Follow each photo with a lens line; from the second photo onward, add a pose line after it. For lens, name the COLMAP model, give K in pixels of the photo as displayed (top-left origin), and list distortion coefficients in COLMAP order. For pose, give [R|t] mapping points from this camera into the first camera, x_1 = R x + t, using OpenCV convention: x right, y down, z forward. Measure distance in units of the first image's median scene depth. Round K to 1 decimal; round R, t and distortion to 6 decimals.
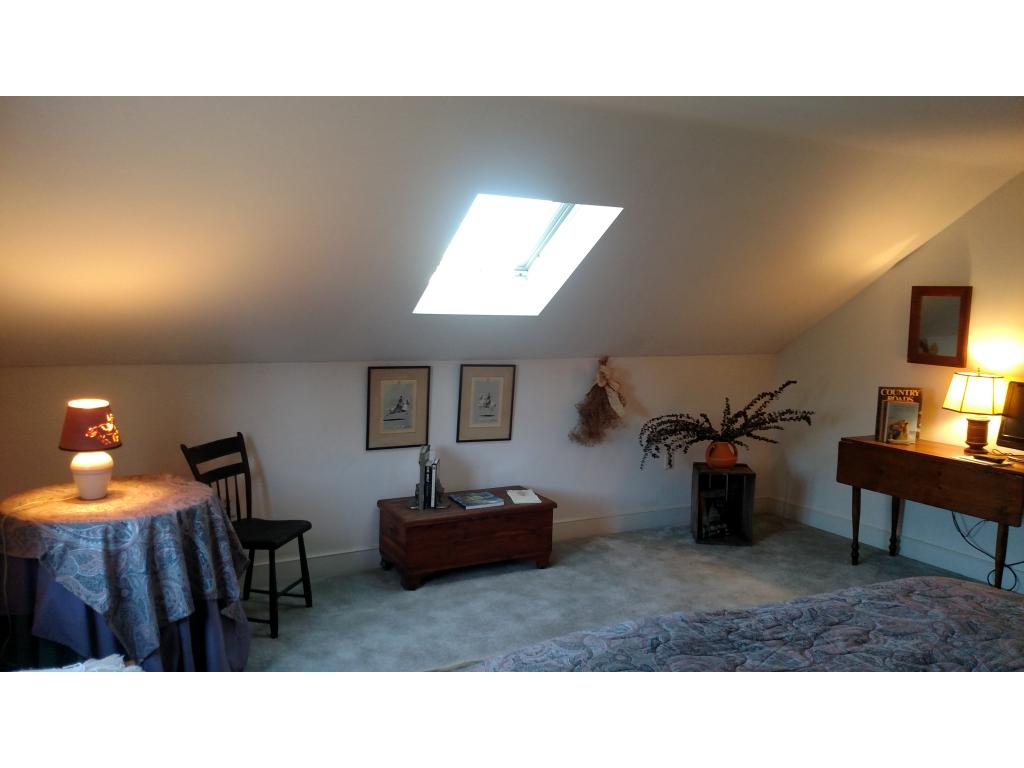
lens RADIAL K [[757.0, 0, 512.0], [0, 757.0, 384.0], [0, 0, 1]] dist [0.002595, 0.000482]
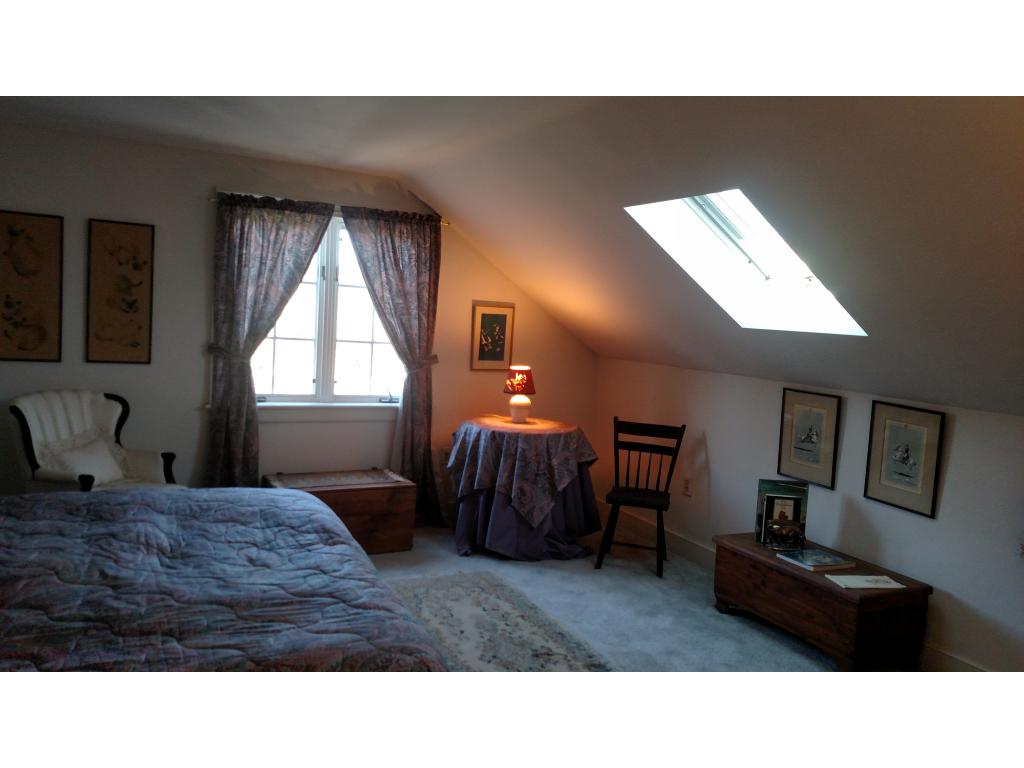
lens RADIAL K [[757.0, 0, 512.0], [0, 757.0, 384.0], [0, 0, 1]] dist [0.002595, 0.000482]
pose [[-0.059590, 0.064759, -0.996120, 0.786258], [-0.159621, 0.984435, 0.073548, -0.042666], [0.985378, 0.163384, -0.048326, 0.692985]]
